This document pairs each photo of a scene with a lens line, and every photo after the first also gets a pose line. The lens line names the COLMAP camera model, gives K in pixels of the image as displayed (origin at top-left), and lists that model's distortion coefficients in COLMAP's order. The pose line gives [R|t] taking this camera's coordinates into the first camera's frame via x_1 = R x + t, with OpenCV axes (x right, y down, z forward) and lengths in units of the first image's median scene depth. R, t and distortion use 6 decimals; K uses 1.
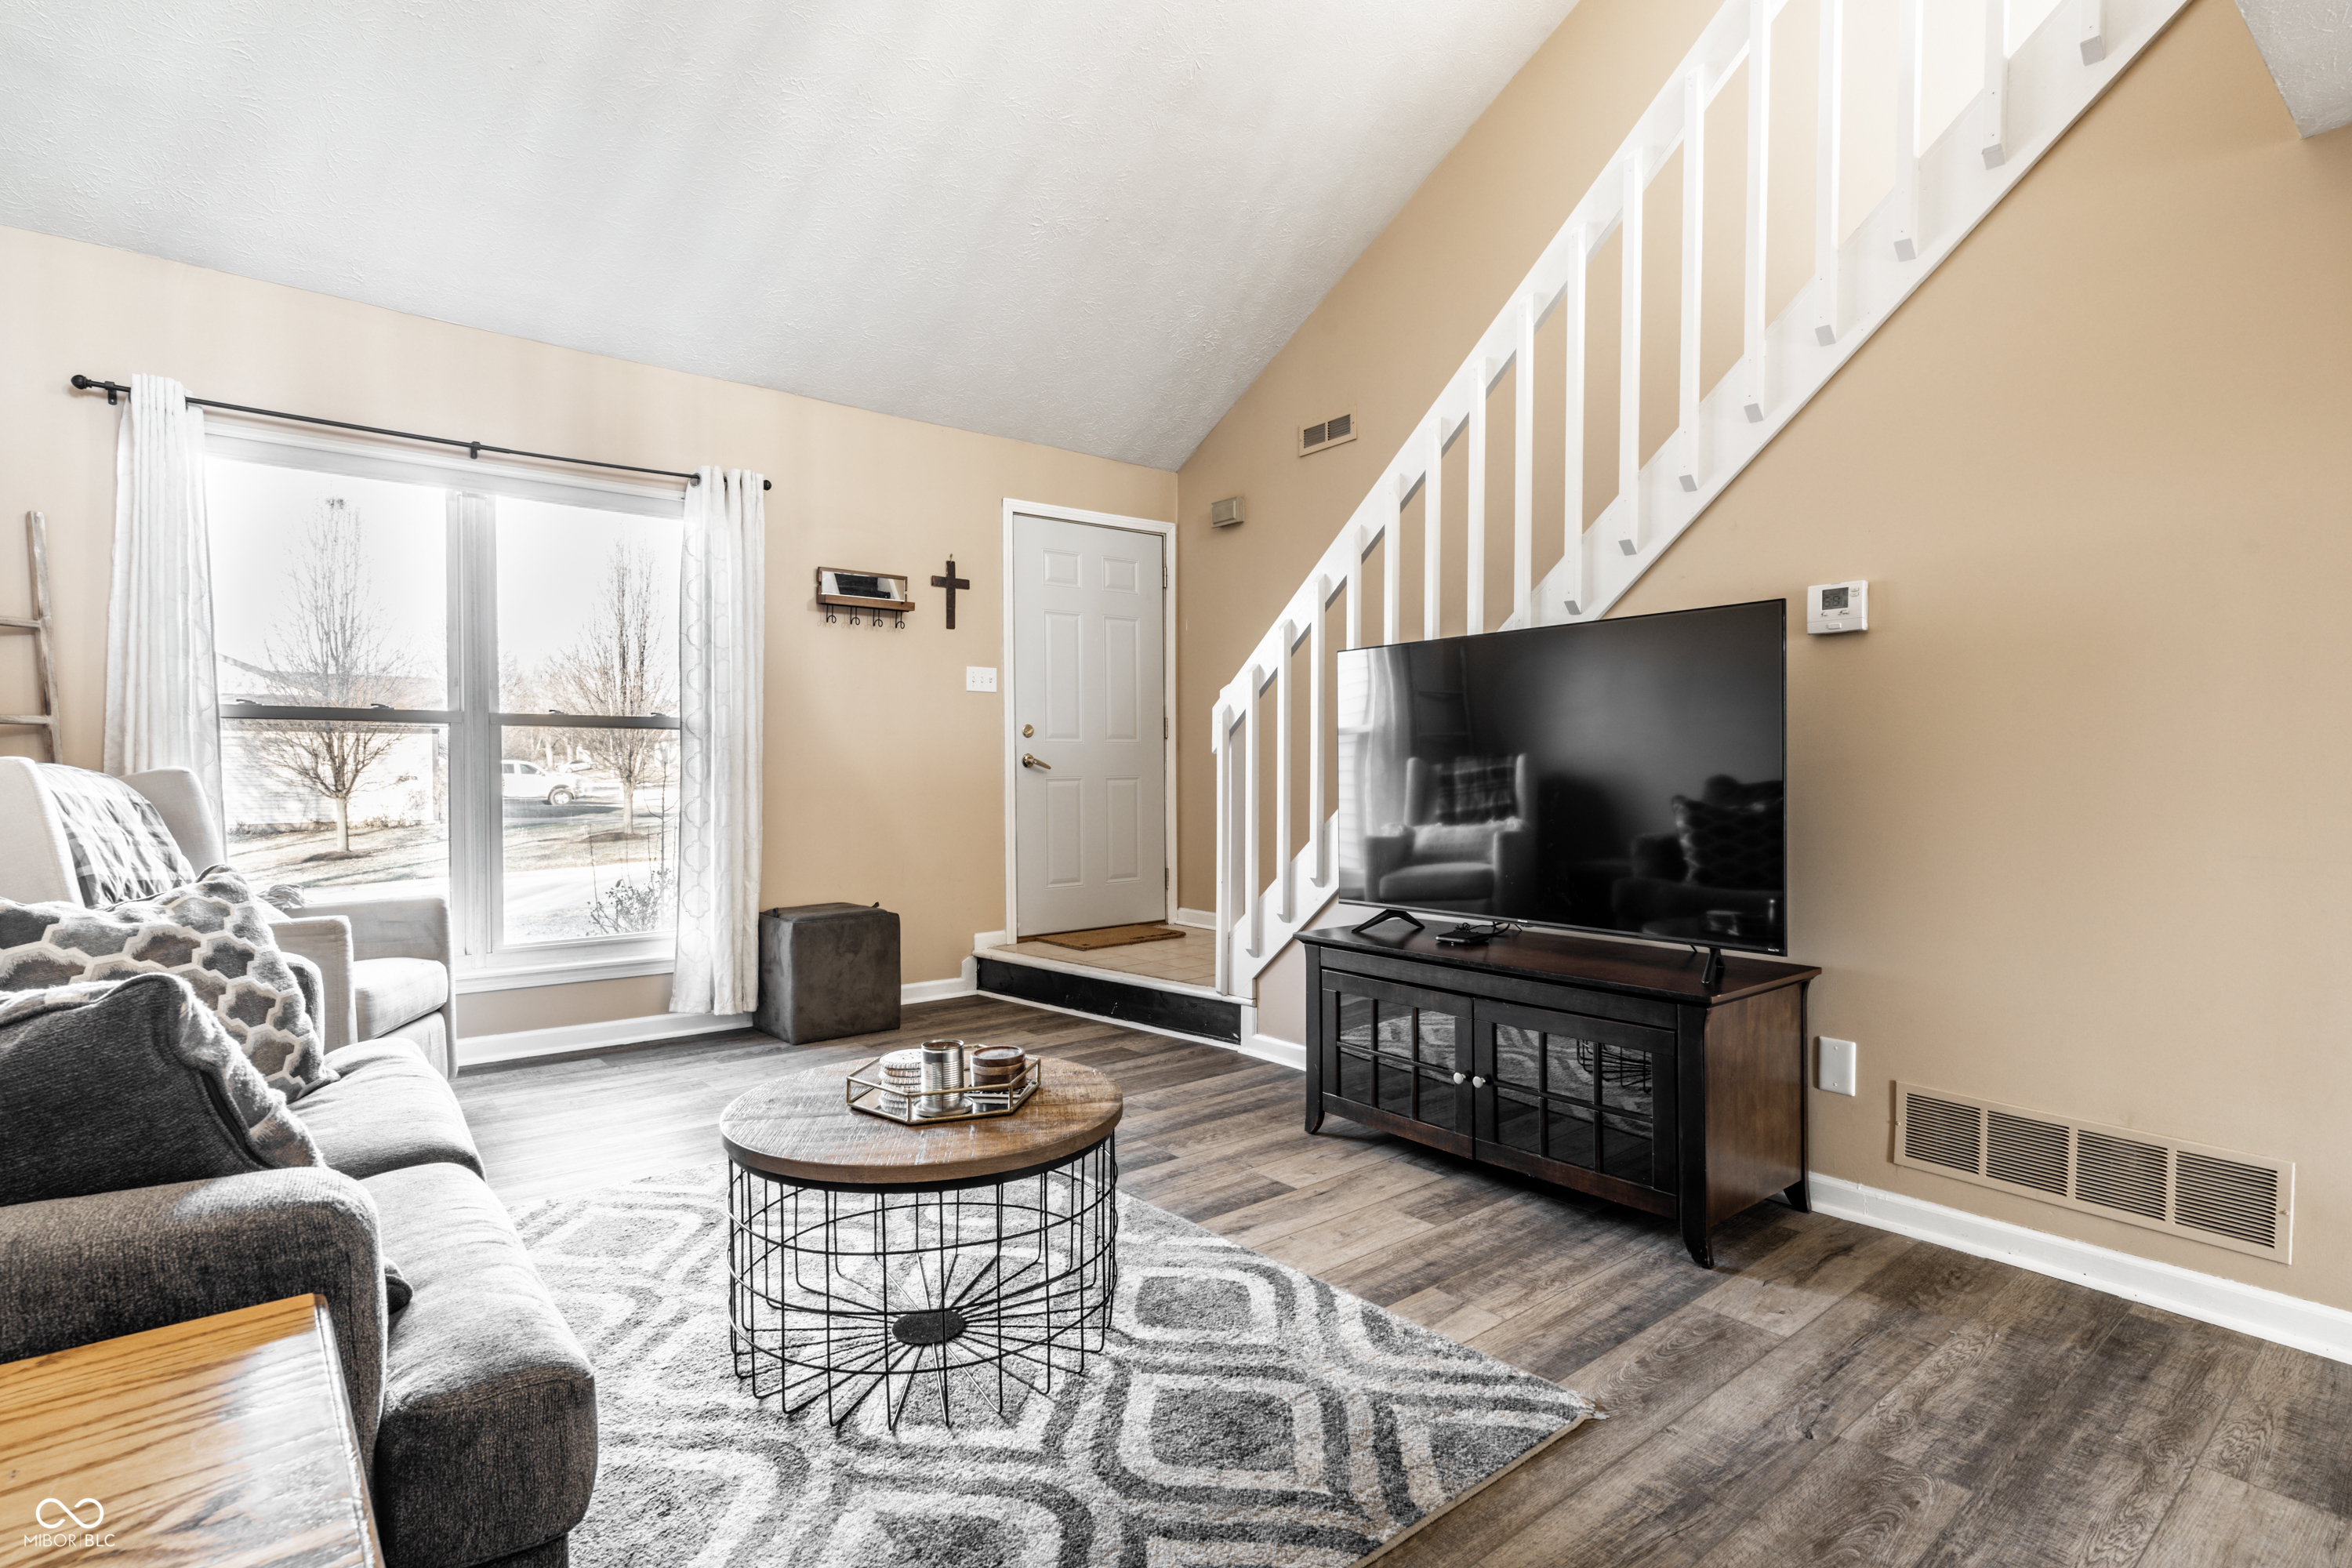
lens RADIAL K [[1145.8, 0, 1176.0], [0, 1145.8, 784.0], [0, 0, 1]] dist [0.000336, 0.000030]
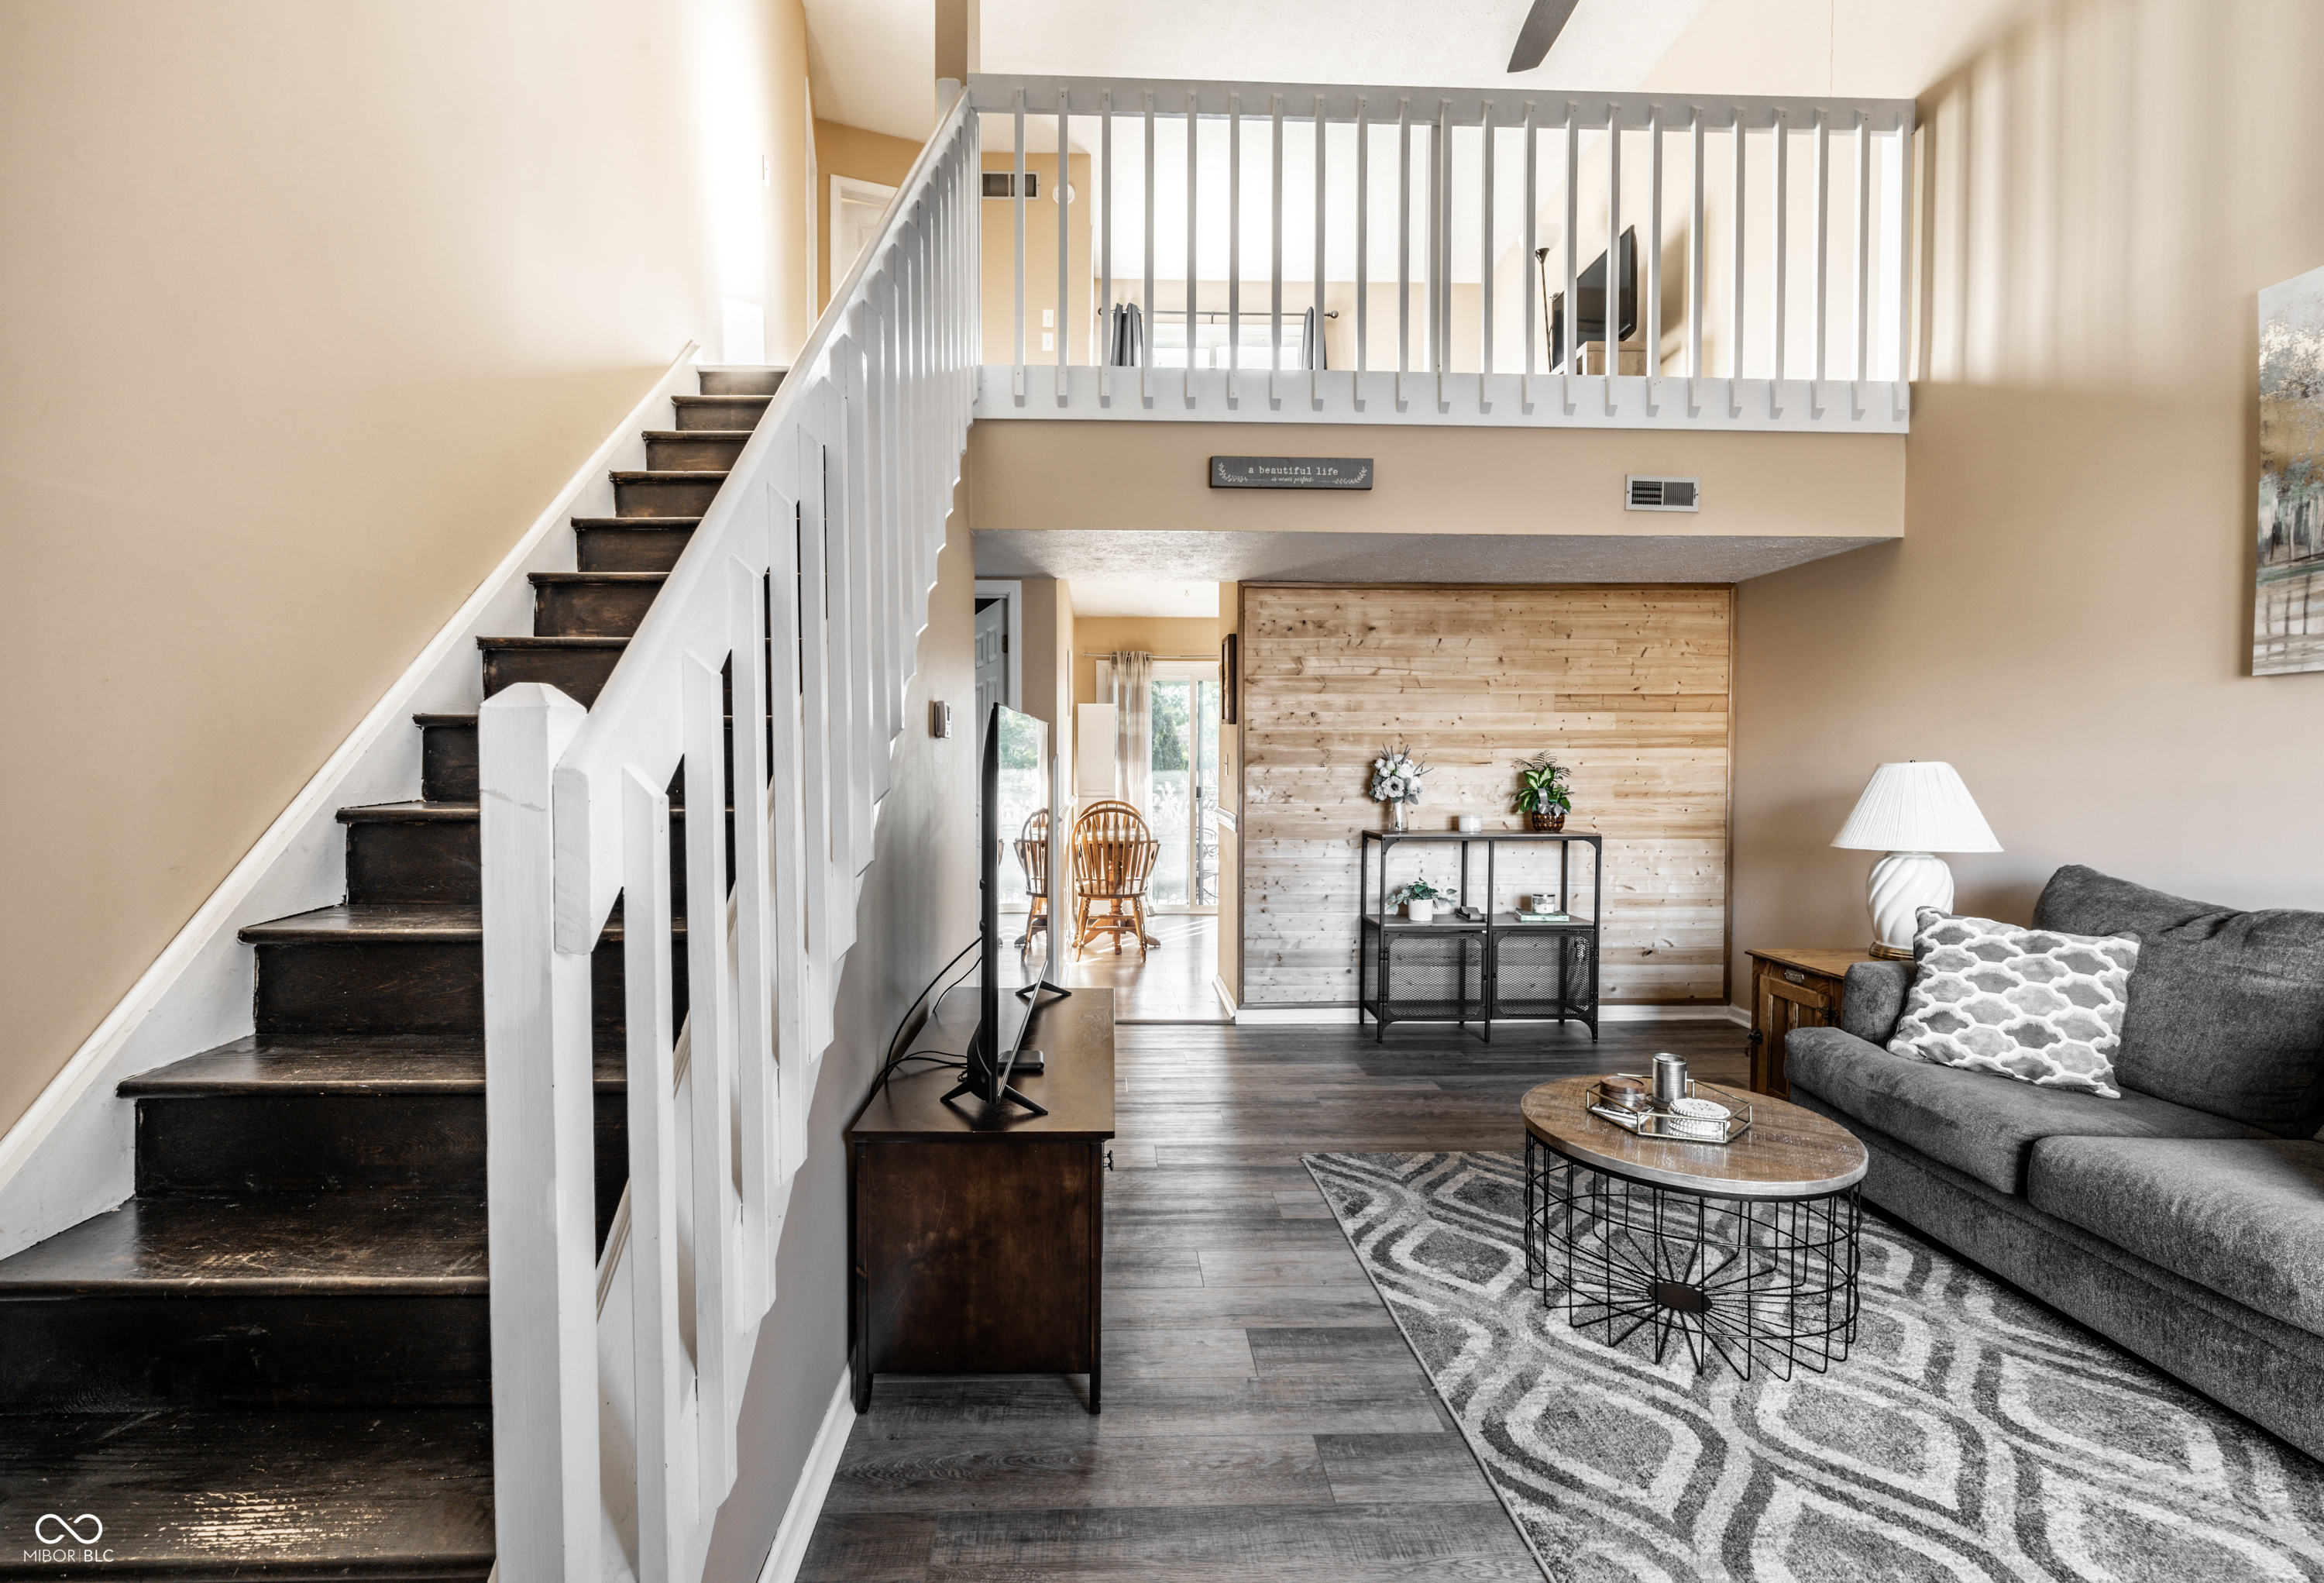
lens RADIAL K [[1068.6, 0, 1133.5], [0, 1068.6, 791.5], [0, 0, 1]] dist [-0.001489, -0.000448]
pose [[-0.803658, -0.016692, 0.594857, -0.429069], [0.008492, 0.999183, 0.039509, -0.142162], [-0.595031, 0.036803, -0.802860, 2.317782]]
